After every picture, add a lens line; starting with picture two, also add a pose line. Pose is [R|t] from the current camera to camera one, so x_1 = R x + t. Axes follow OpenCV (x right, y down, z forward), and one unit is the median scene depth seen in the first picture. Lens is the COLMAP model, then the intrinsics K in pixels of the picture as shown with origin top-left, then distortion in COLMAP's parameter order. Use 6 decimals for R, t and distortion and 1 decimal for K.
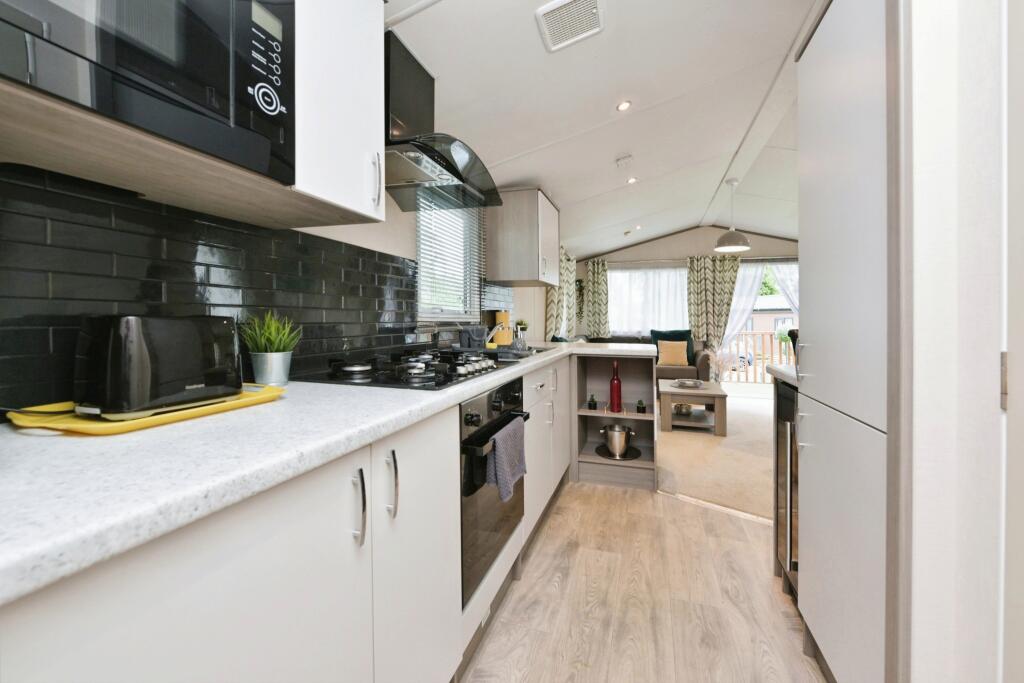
lens RADIAL K [[410.7, 0, 529.0], [0, 410.7, 320.3], [0, 0, 1]] dist [0.002991, 0.000097]
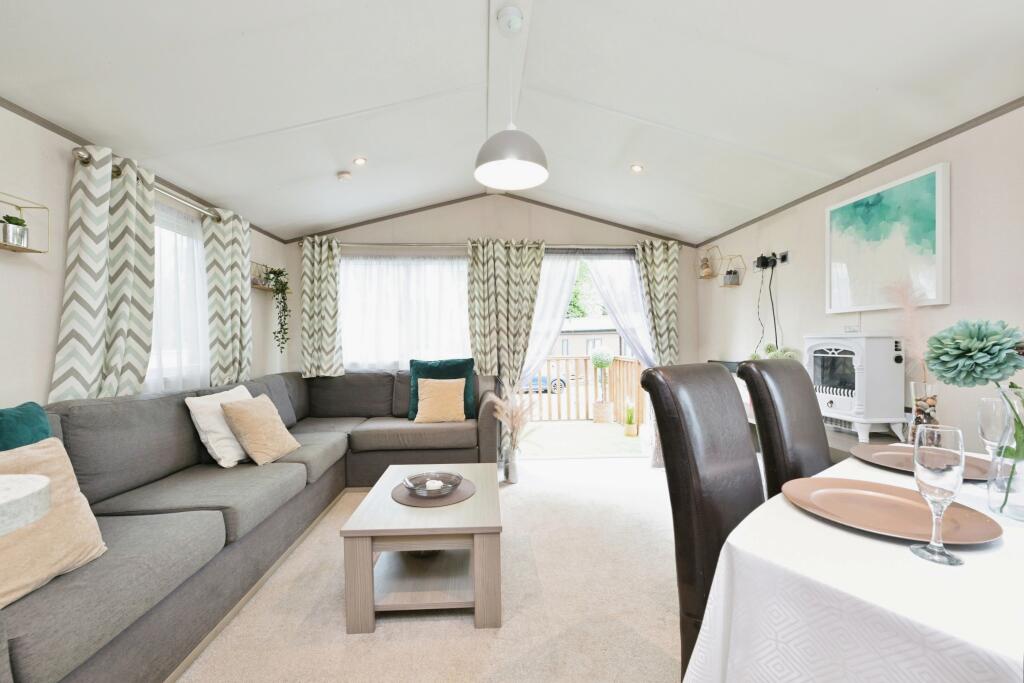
lens RADIAL K [[410.7, 0, 511.3], [0, 410.7, 341.5], [0, 0, 1]] dist [0.002991, 0.000097]
pose [[0.935803, -0.011208, 0.352345, 0.231430], [0.012505, 0.999921, -0.001405, -0.000757], [-0.352301, 0.005721, 0.935869, 0.407961]]
